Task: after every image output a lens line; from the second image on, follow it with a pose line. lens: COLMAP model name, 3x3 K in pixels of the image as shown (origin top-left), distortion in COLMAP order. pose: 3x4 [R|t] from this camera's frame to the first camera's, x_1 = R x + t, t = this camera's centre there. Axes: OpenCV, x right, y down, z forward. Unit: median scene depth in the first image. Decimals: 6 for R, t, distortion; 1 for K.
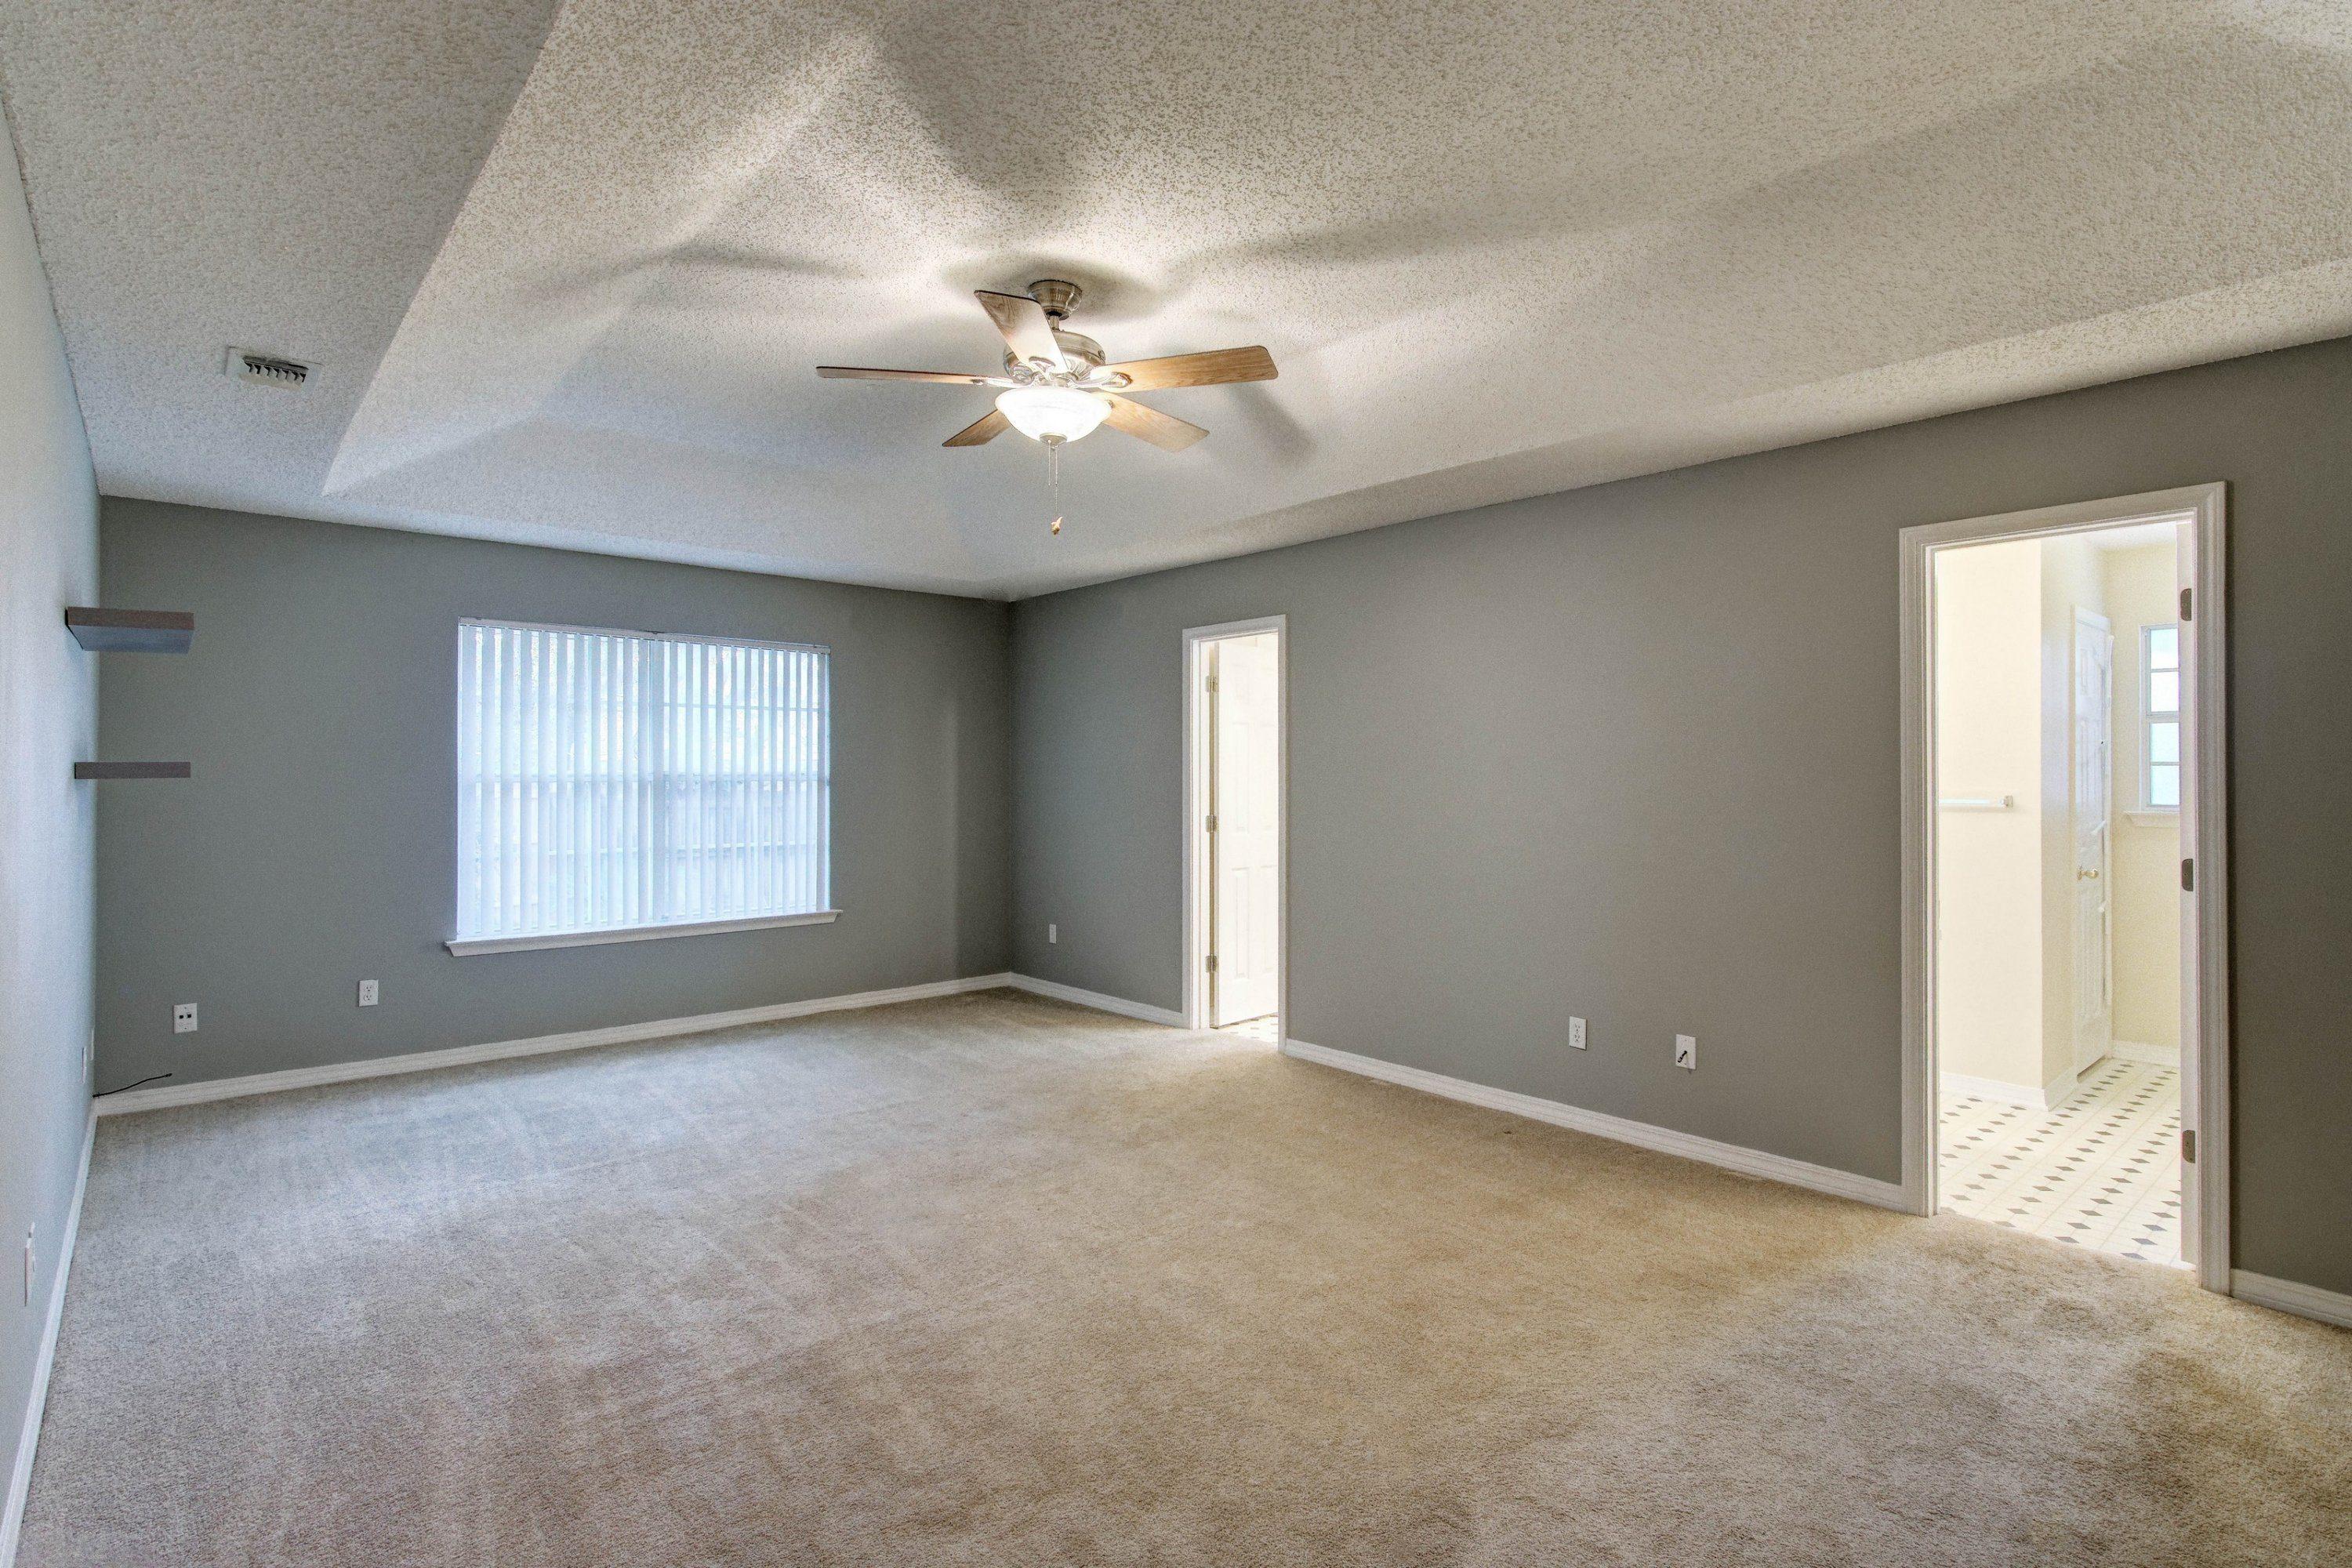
lens RADIAL K [[1222.6, 0, 1137.3], [0, 1222.6, 759.5], [0, 0, 1]] dist [0.041869, -0.000101]
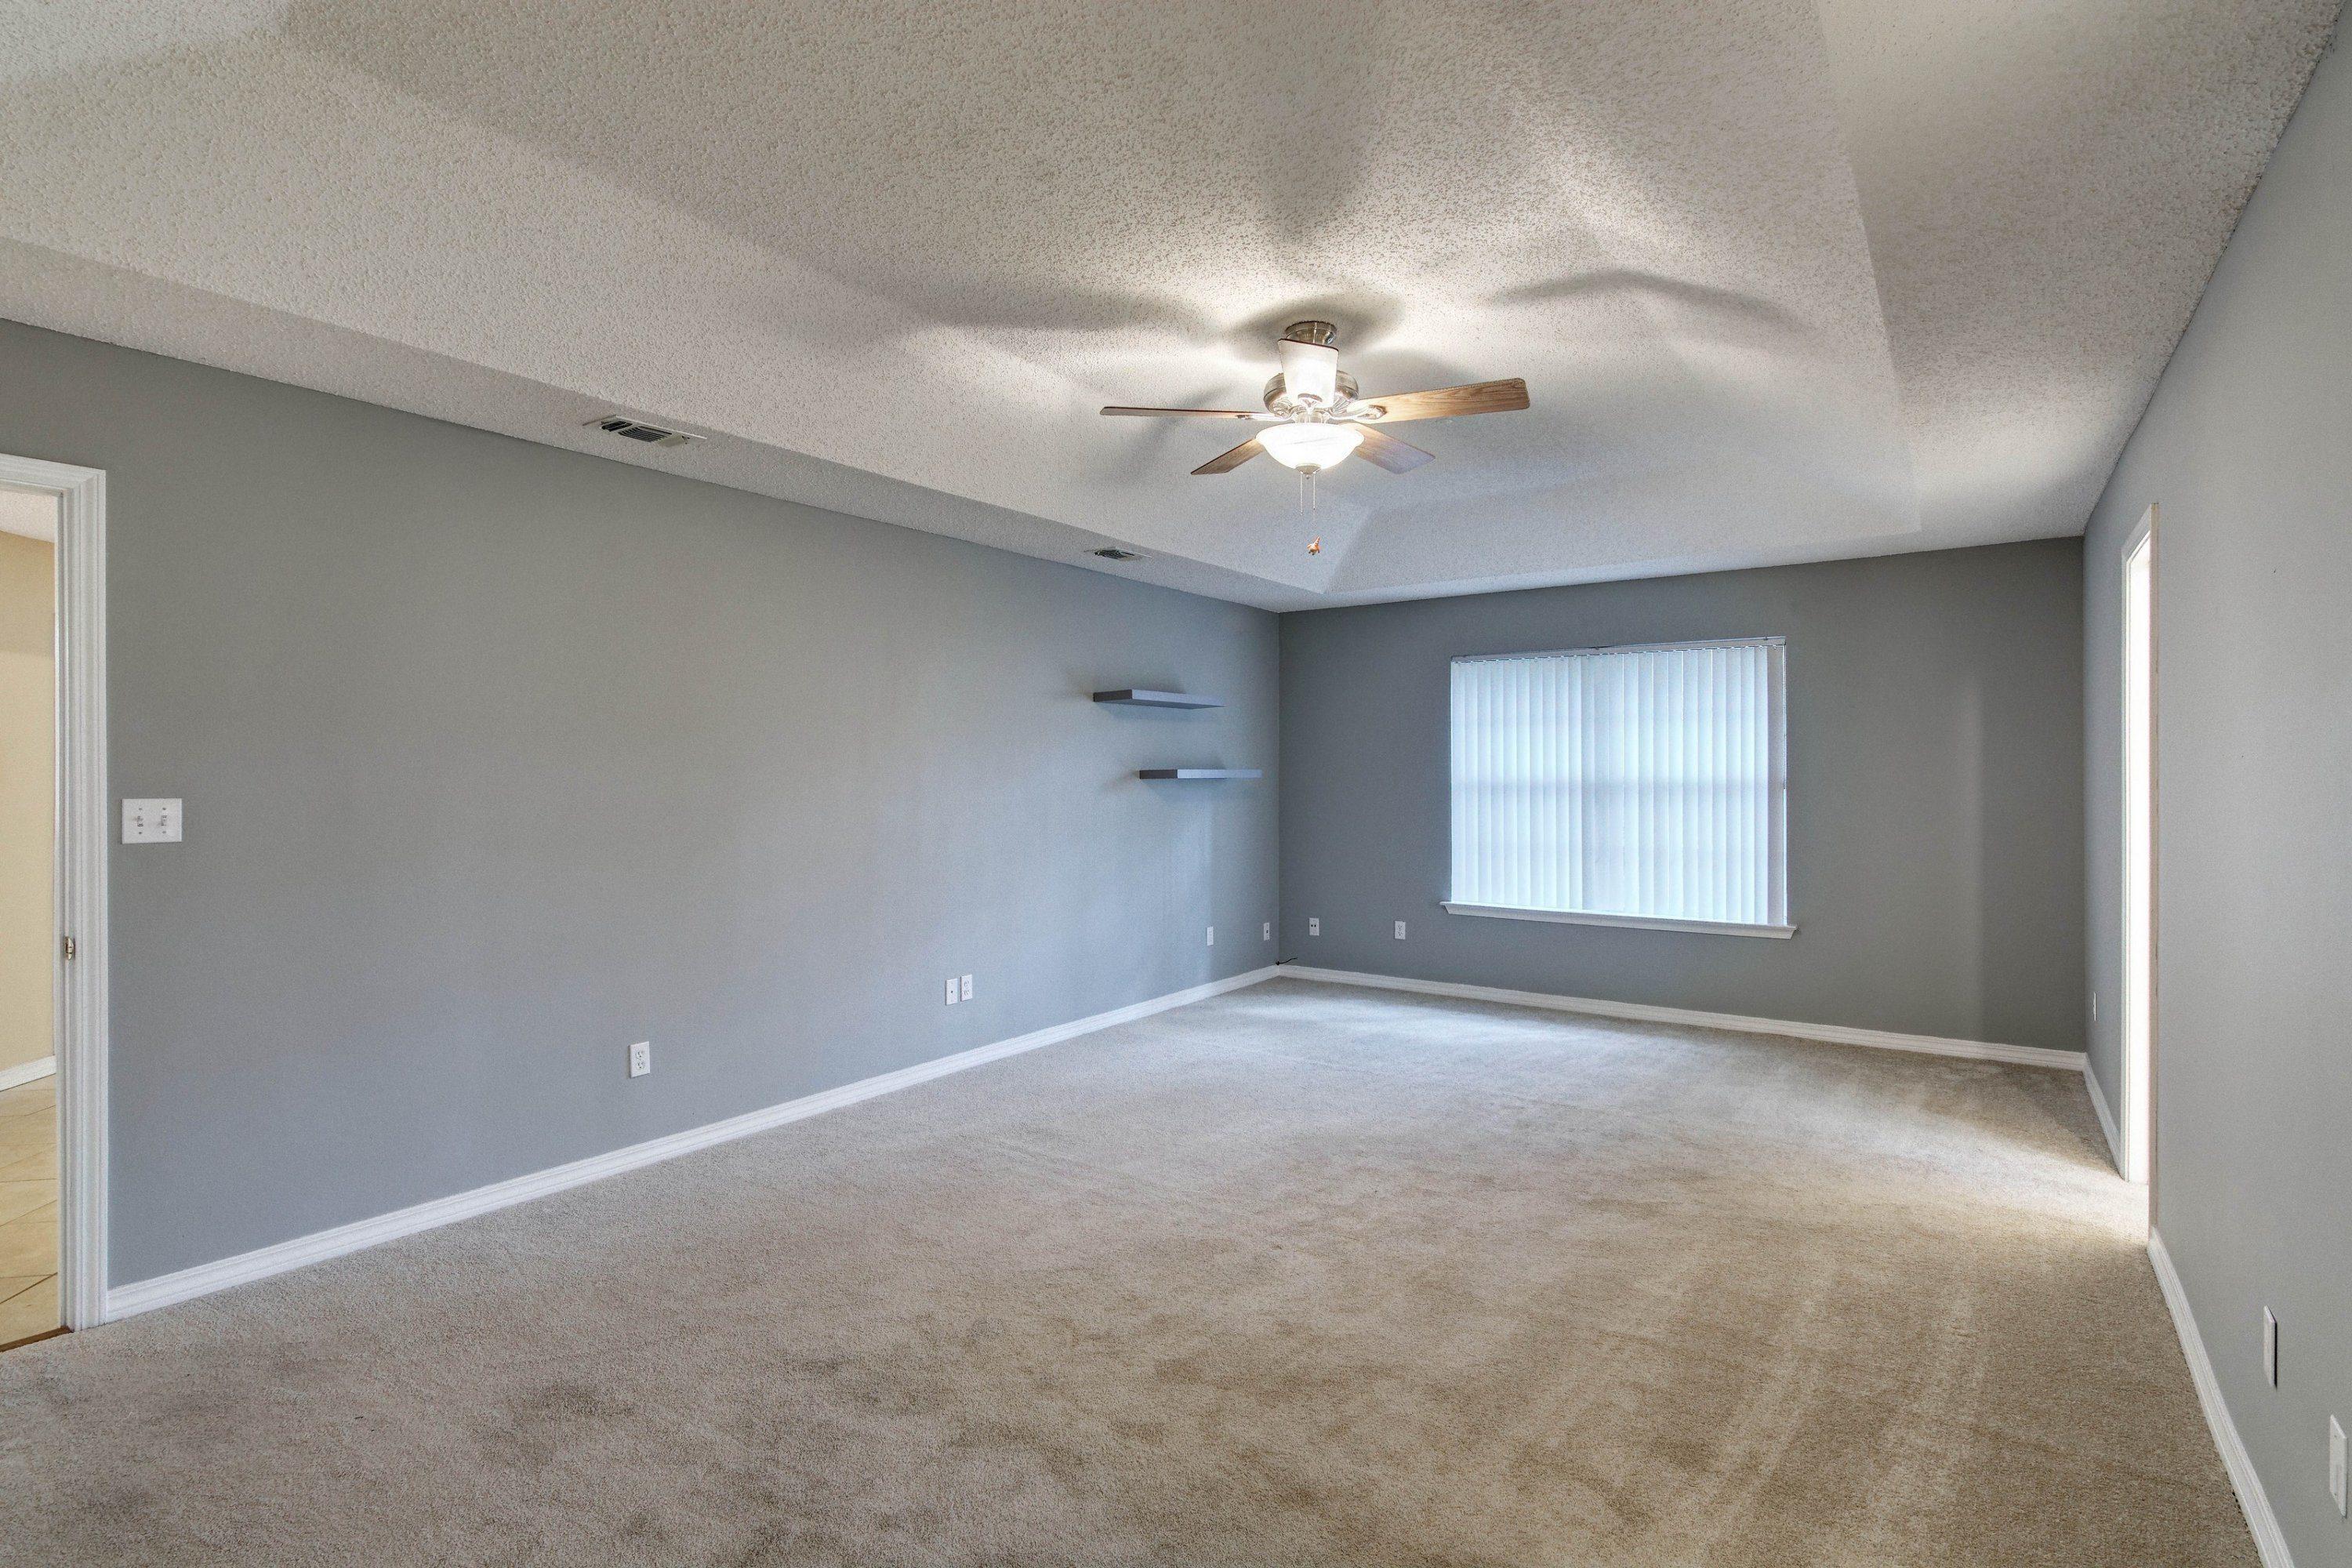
lens RADIAL K [[1160.2, 0, 1176.0], [0, 1160.2, 784.0], [0, 0, 1]] dist [0.000675, -0.000145]
pose [[0.206348, 0.003942, -0.978471, 0.604436], [0.014267, 0.999873, 0.007037, 0.004883], [0.978375, -0.015412, 0.206266, 0.447417]]
